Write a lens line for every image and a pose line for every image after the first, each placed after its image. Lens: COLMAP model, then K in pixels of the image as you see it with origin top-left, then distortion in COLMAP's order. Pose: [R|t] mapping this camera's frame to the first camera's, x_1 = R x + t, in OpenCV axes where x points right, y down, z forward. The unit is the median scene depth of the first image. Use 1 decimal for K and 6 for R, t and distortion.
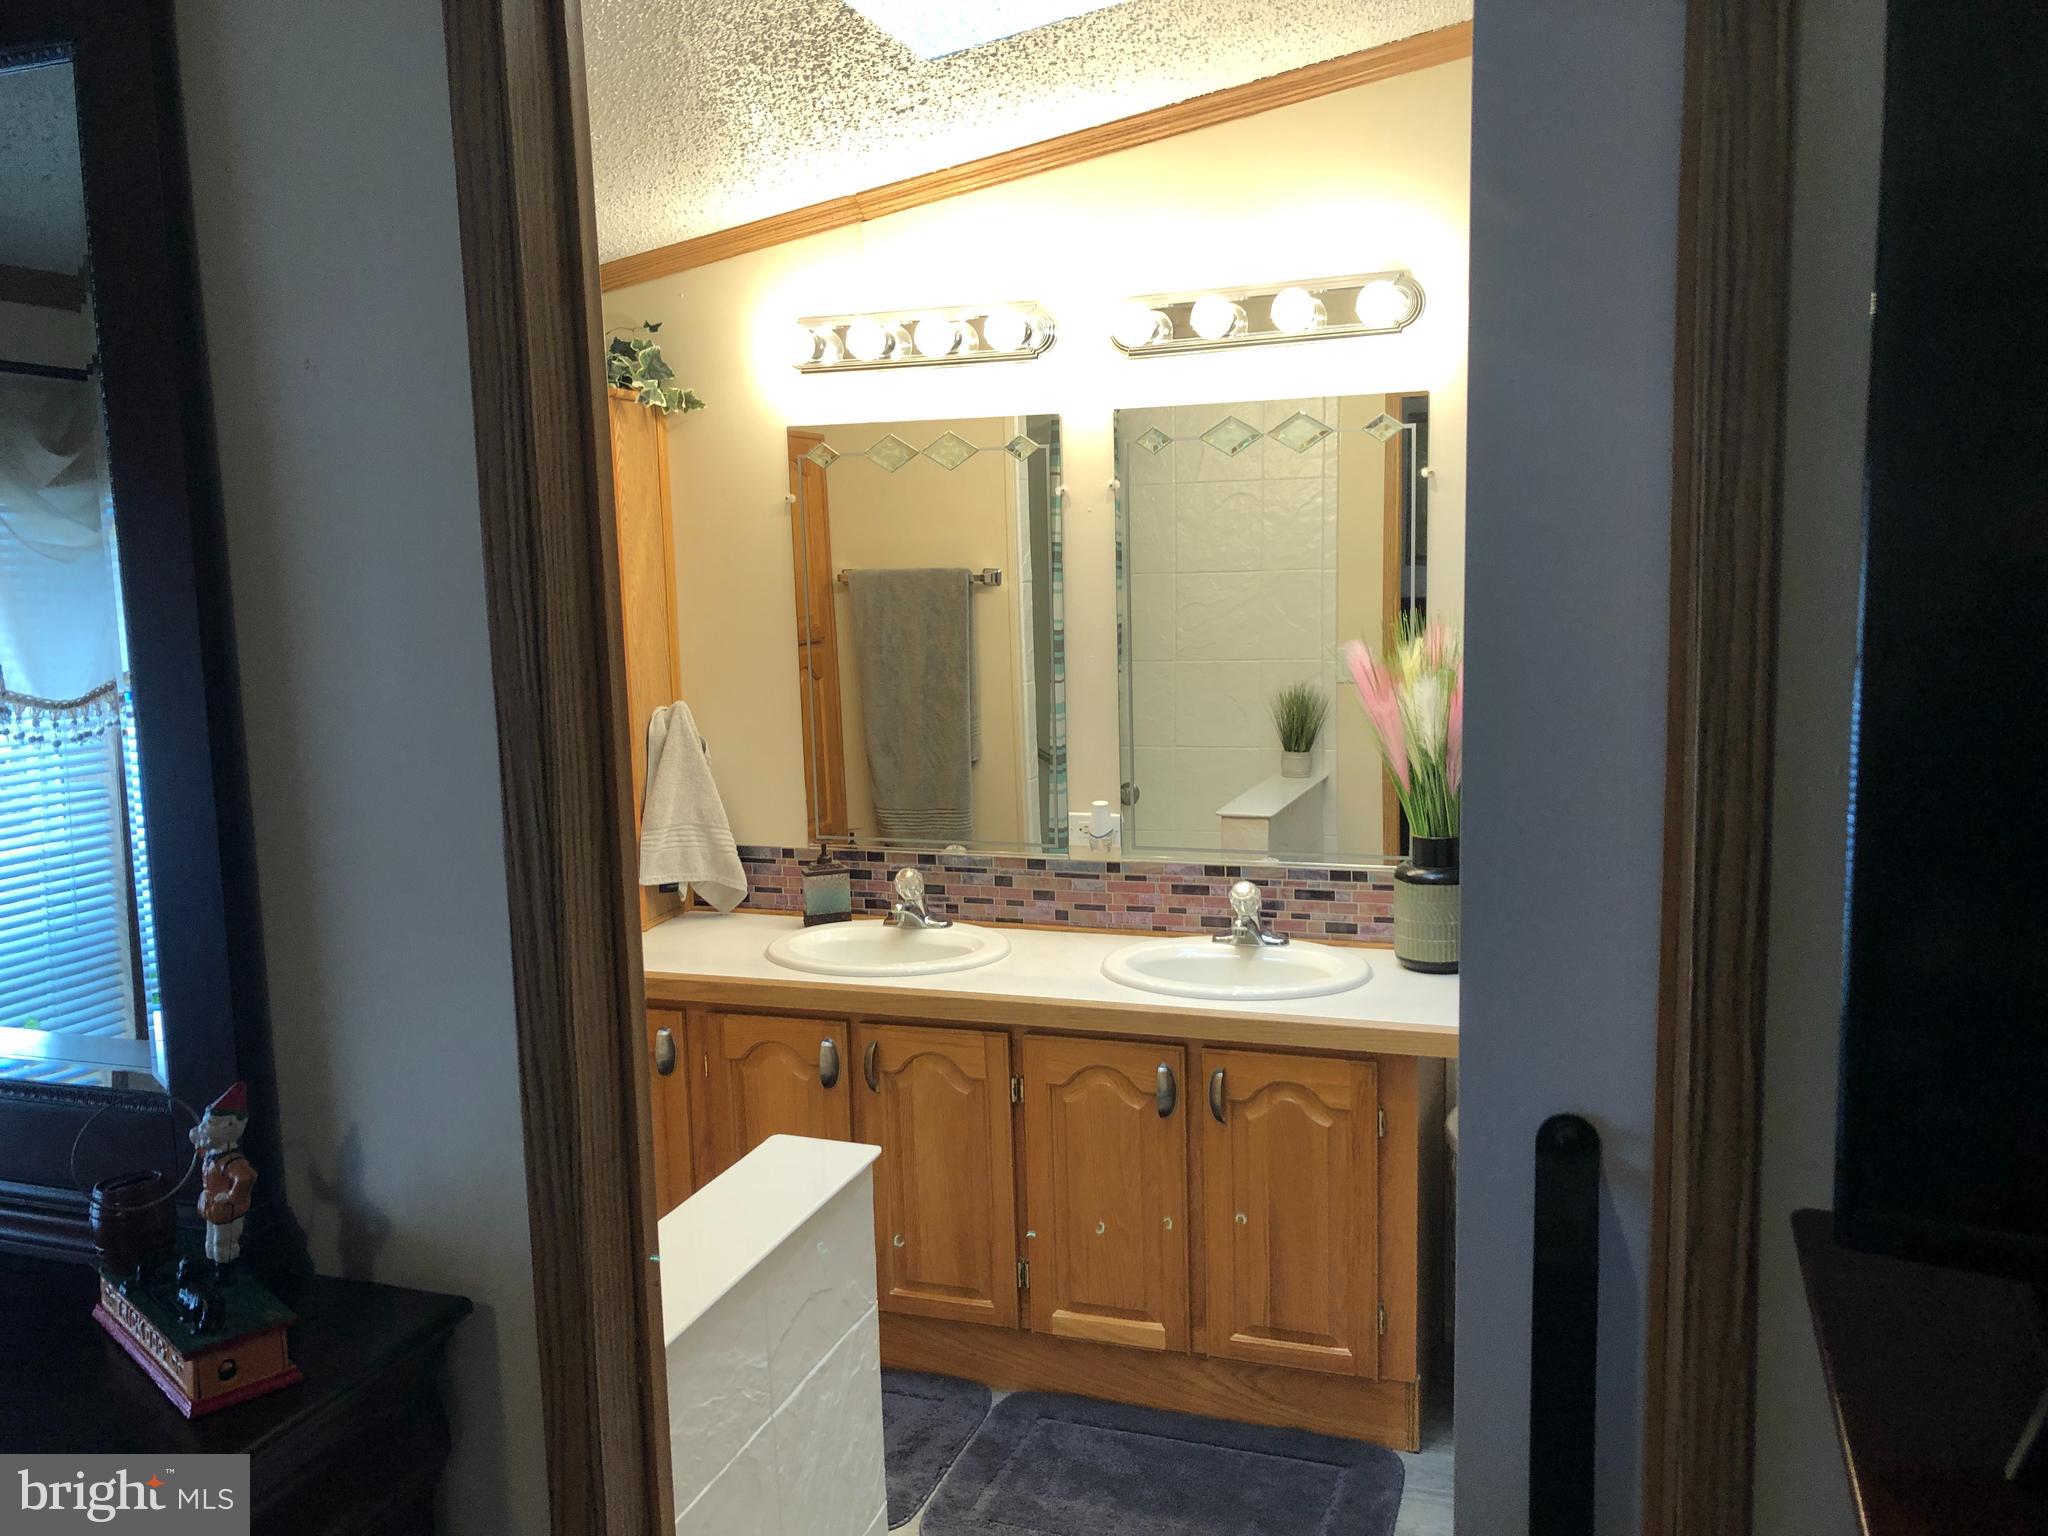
lens RADIAL K [[1707.5, 0, 1004.3], [0, 1707.5, 777.8], [0, 0, 1]] dist [0.091630, -0.003555]
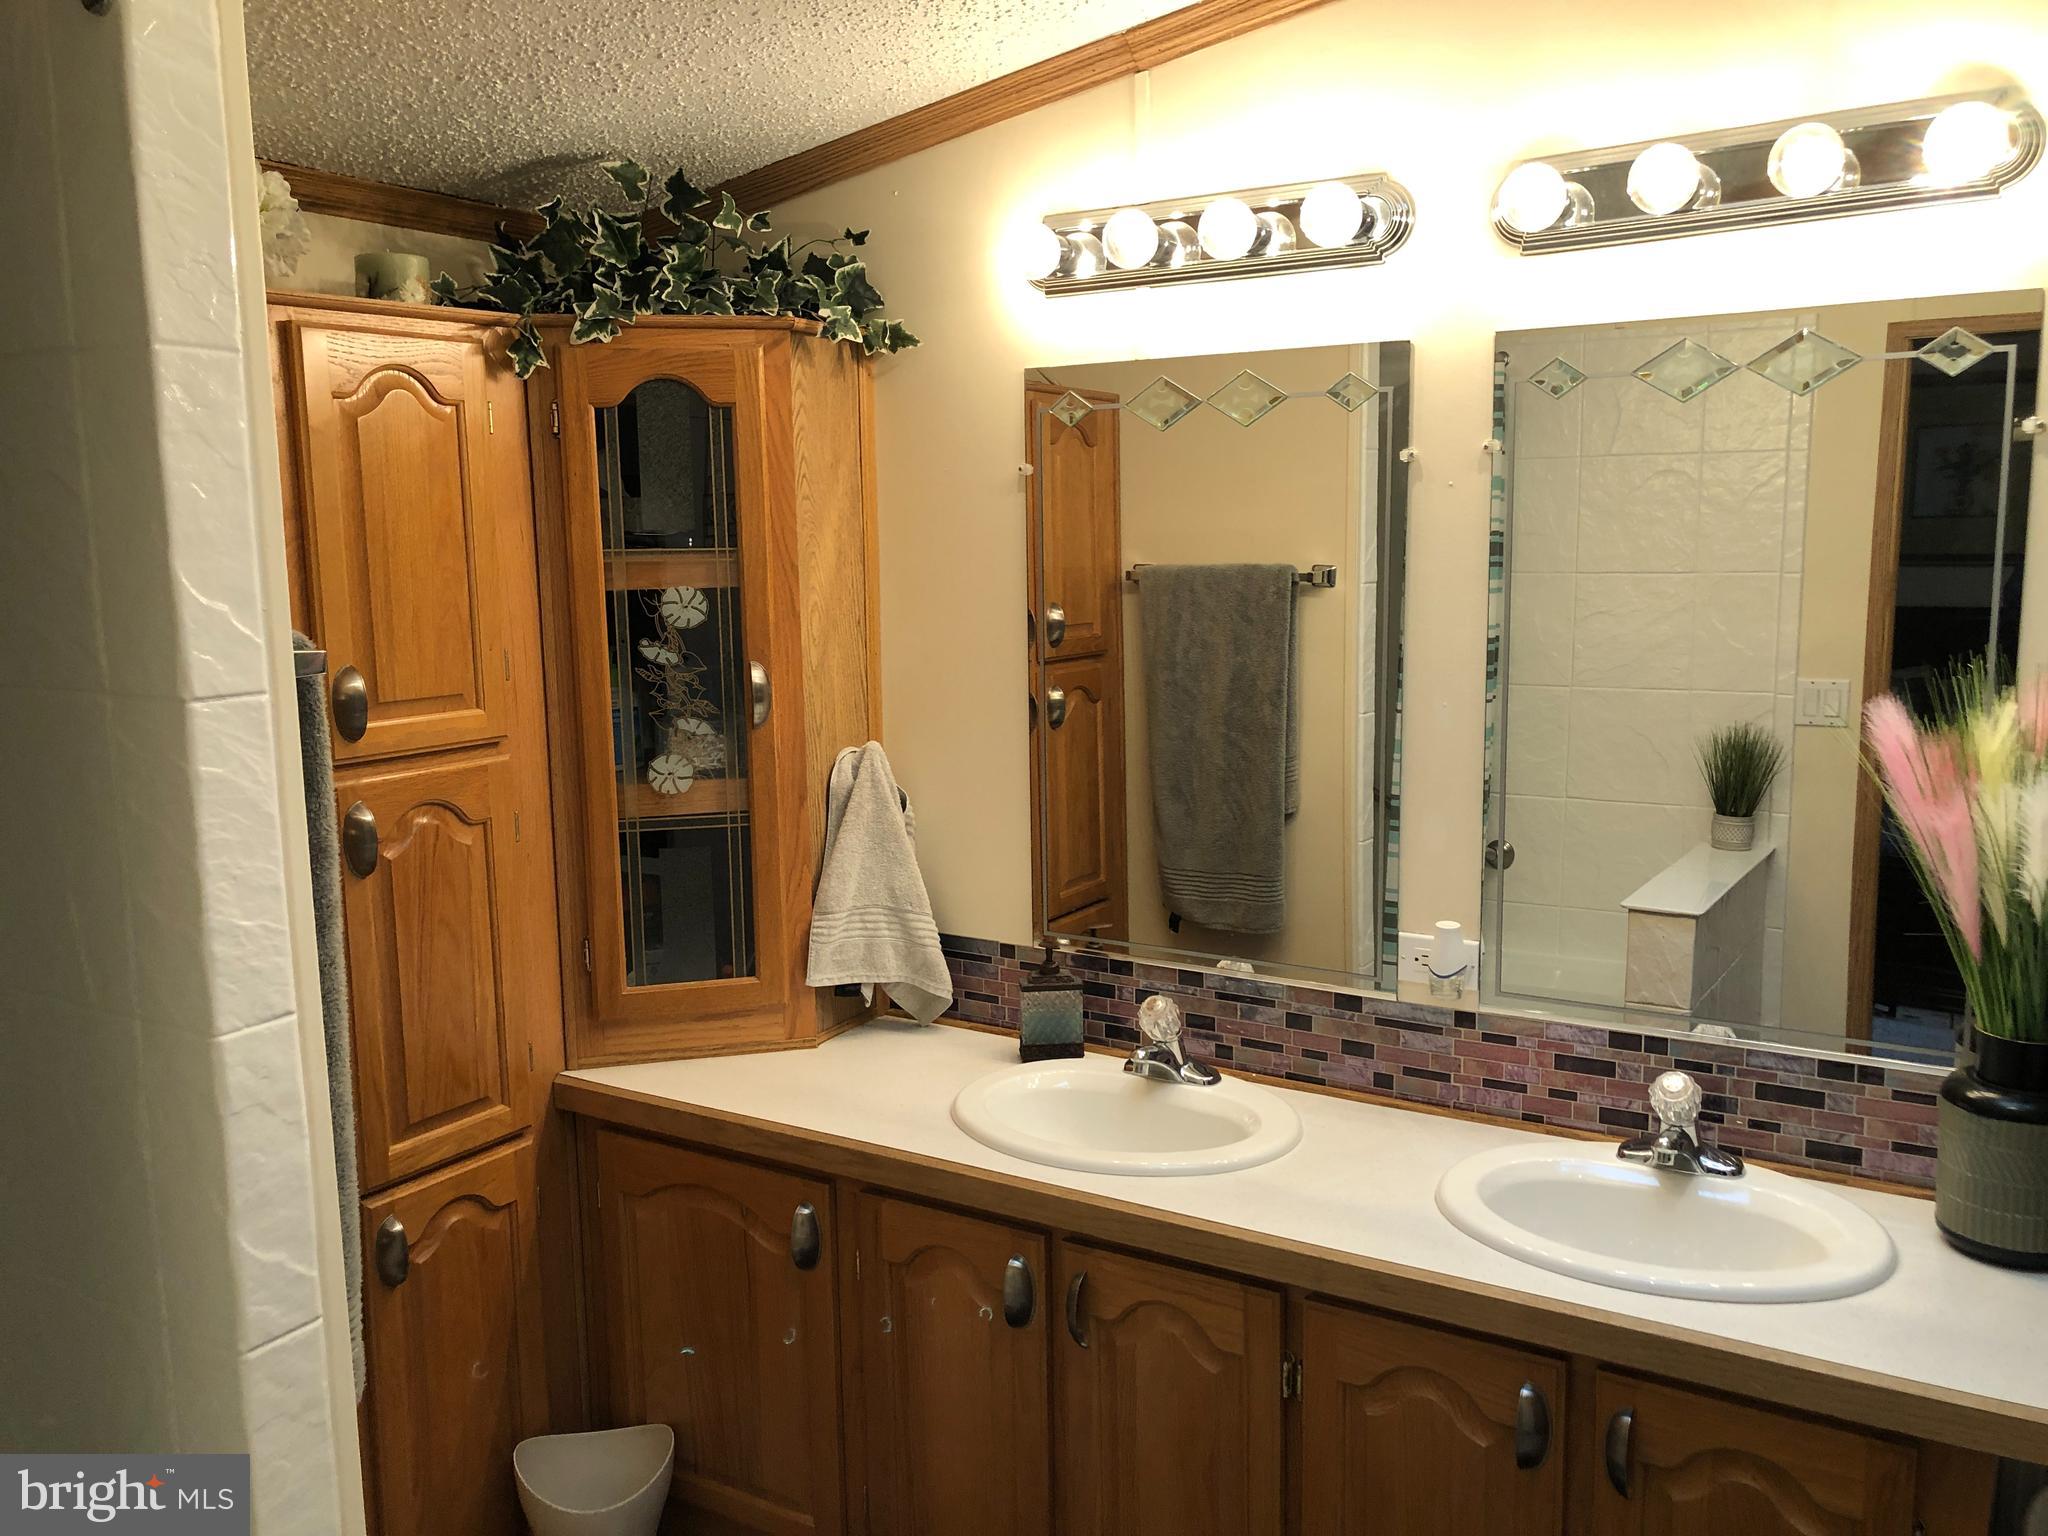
lens RADIAL K [[1680.6, 0, 1012.4], [0, 1680.6, 781.4], [0, 0, 1]] dist [0.061540, -0.111818]
pose [[0.977195, 0.043737, -0.207790, 0.023891], [-0.041283, 0.999017, 0.016130, -0.043273], [0.208291, -0.007184, 0.978040, 0.310385]]
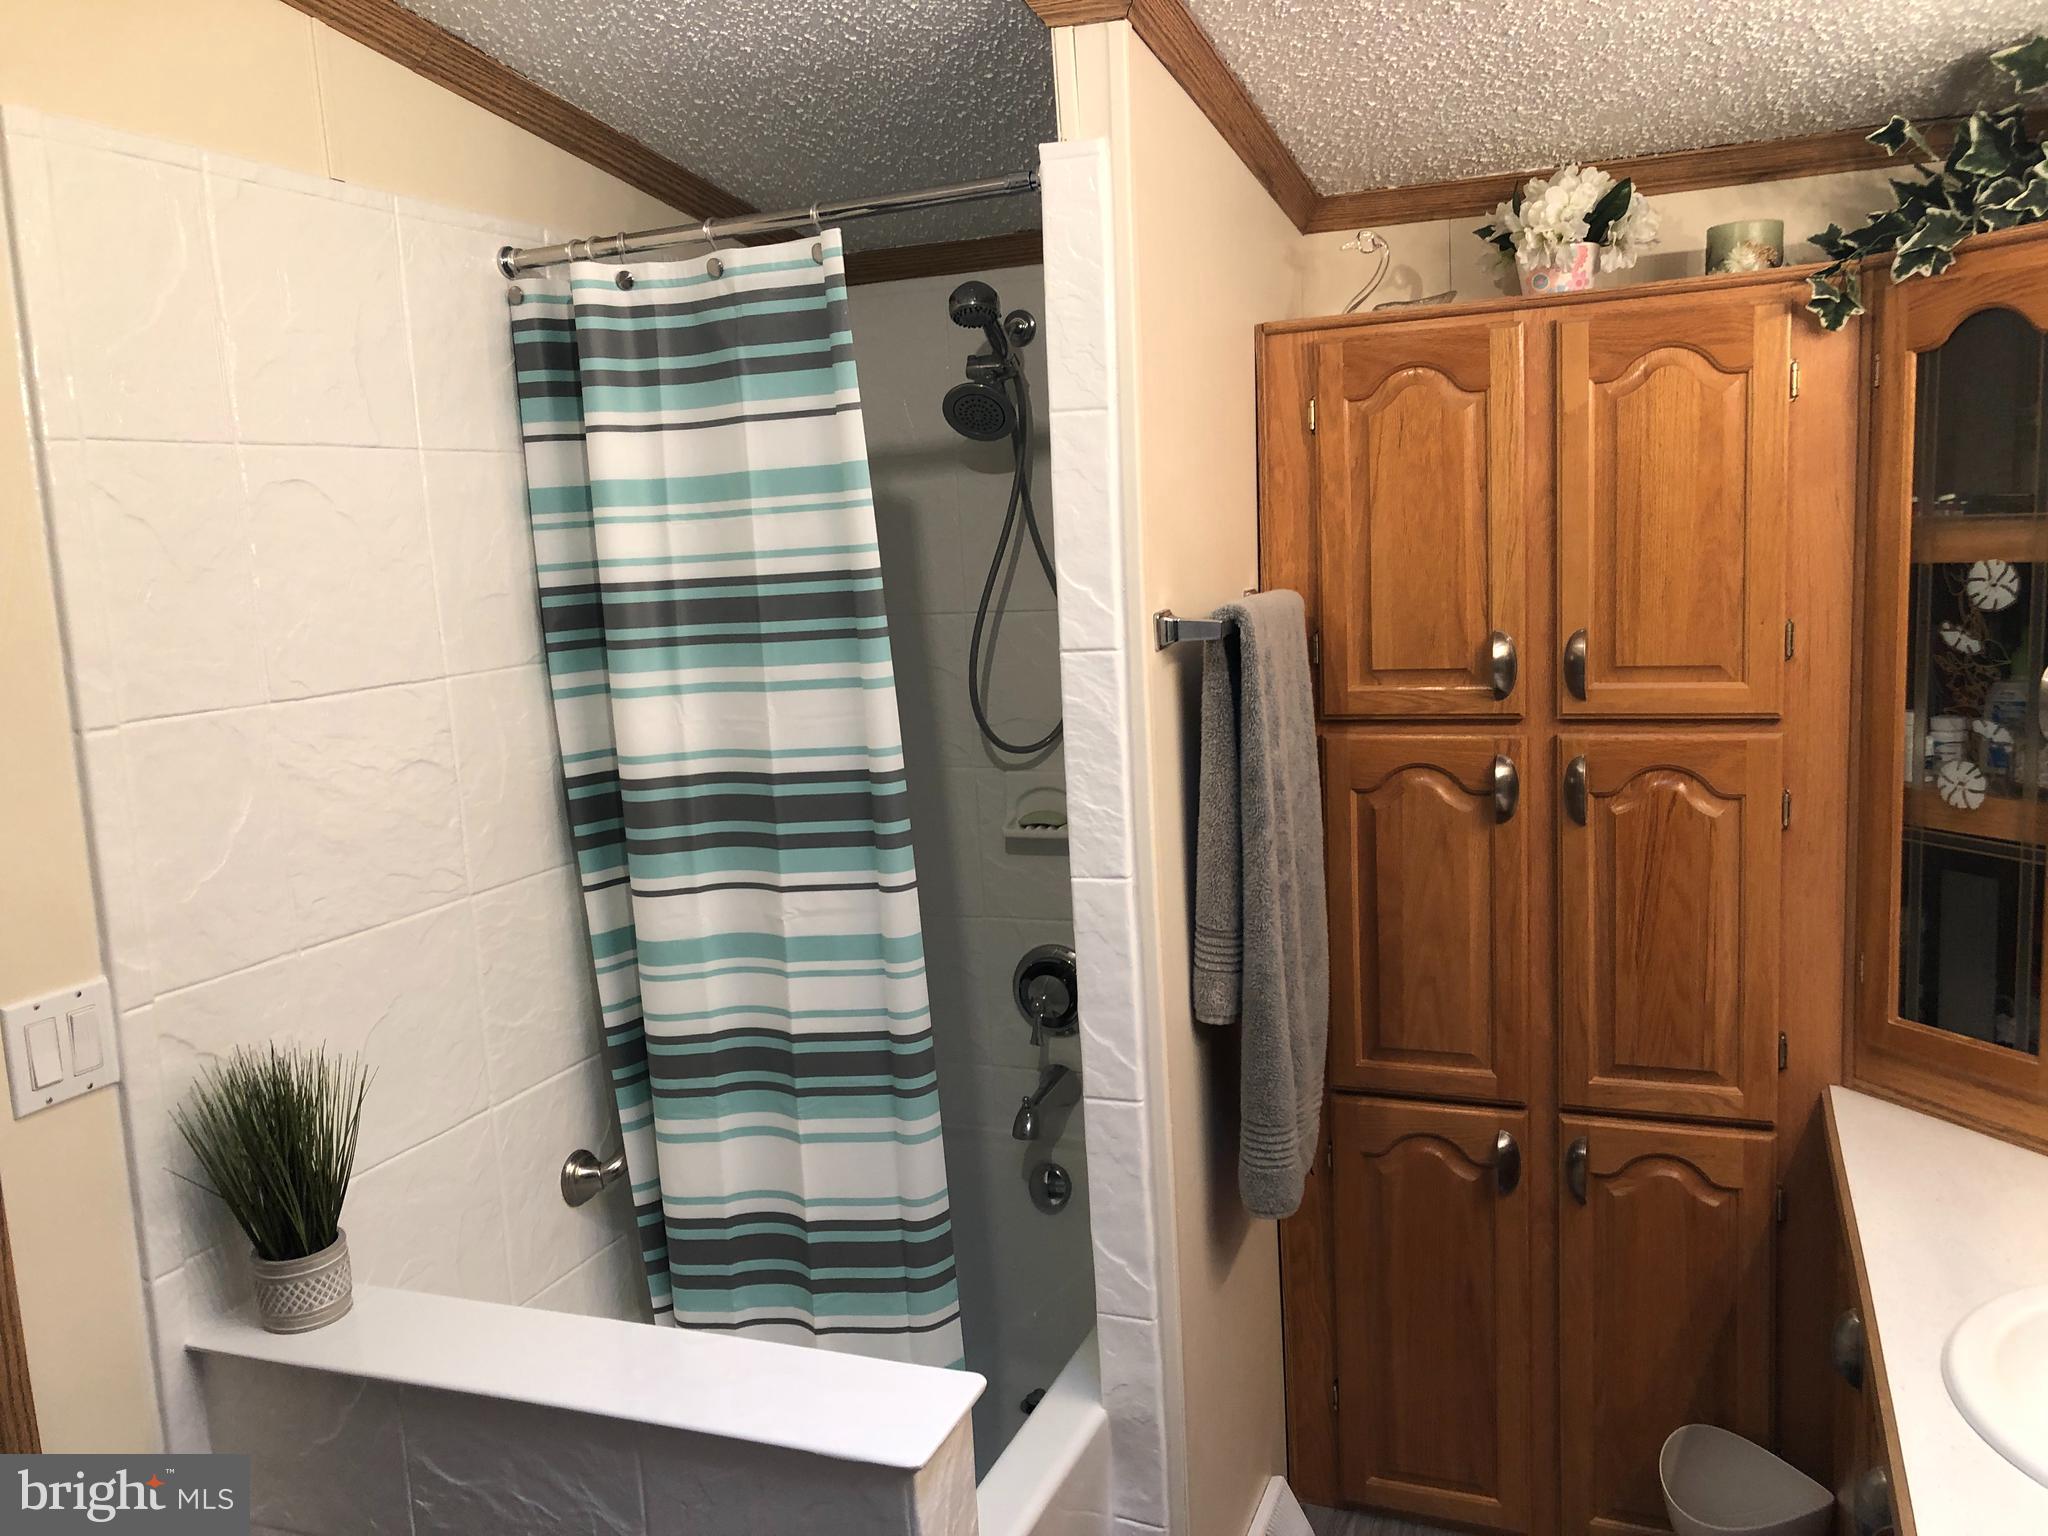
lens RADIAL K [[1690.6, 0, 1017.7], [0, 1690.6, 761.3], [0, 0, 1]] dist [0.049048, -0.033862]
pose [[-0.041787, 0.171585, -0.984283, 0.347605], [-0.092573, 0.980240, 0.174811, -0.112950], [0.994829, 0.098423, -0.025077, 0.667341]]
